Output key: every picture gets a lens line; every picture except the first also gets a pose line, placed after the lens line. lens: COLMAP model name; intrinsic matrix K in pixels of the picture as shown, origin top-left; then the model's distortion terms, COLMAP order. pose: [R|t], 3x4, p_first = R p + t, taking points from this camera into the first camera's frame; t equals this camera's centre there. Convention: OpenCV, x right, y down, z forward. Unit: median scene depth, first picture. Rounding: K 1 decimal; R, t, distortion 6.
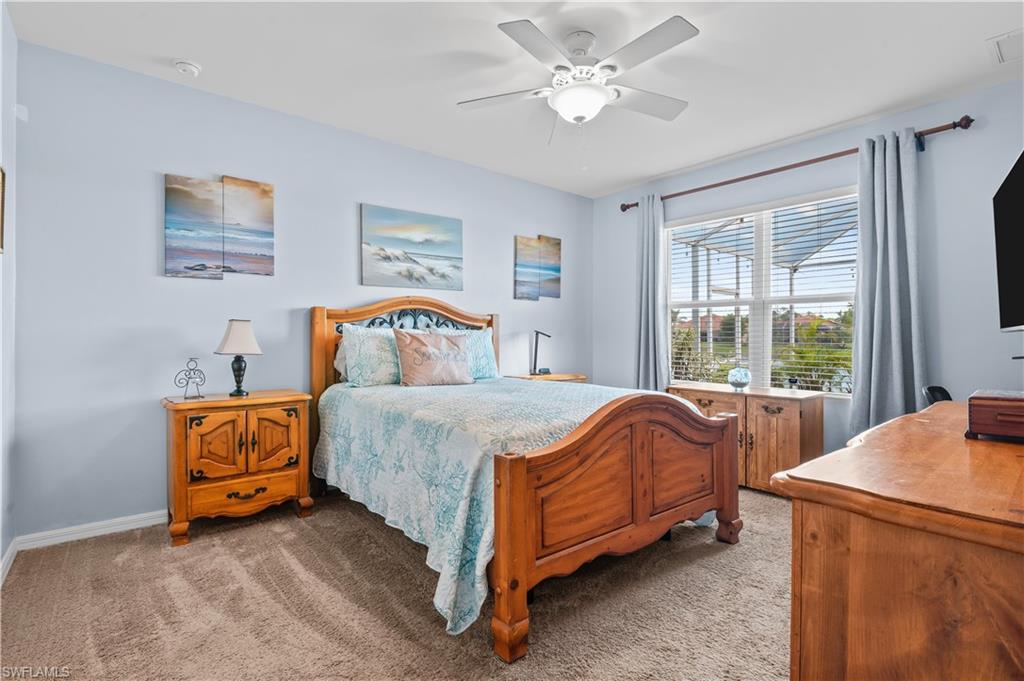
lens RADIAL K [[463.5, 0, 512.8], [0, 463.5, 339.3], [0, 0, 1]] dist [0.013051, -0.003498]
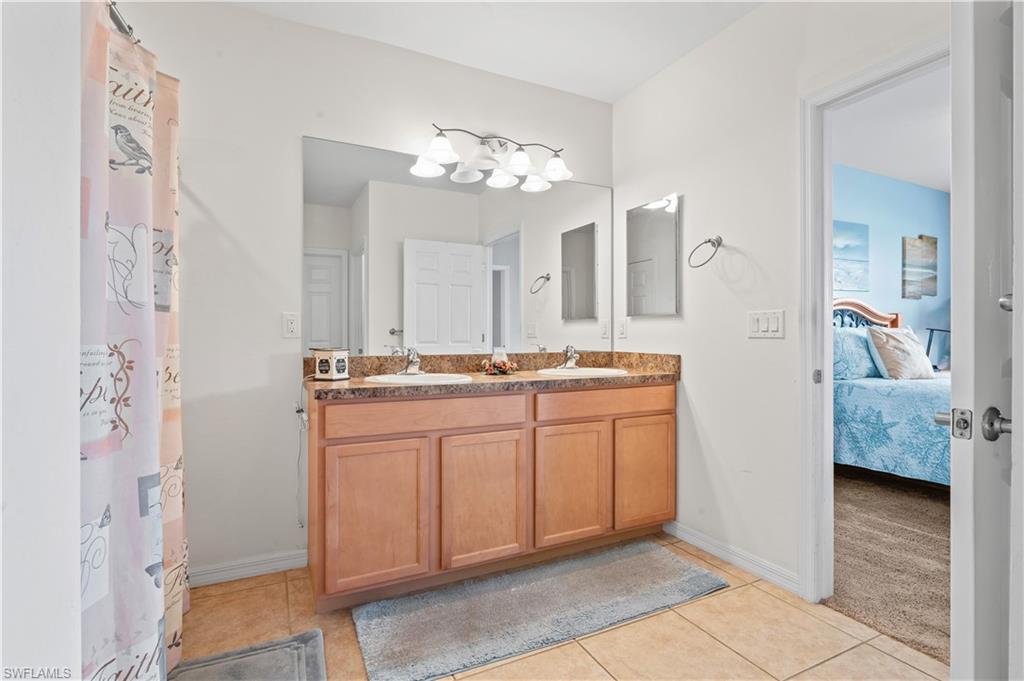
lens RADIAL K [[463.5, 0, 509.3], [0, 463.5, 336.7], [0, 0, 1]] dist [0.013051, -0.003498]
pose [[0.979274, -0.005414, -0.202469, -0.649402], [0.004625, 0.999980, -0.004369, -0.000551], [0.202489, 0.003342, 0.979279, -0.198479]]
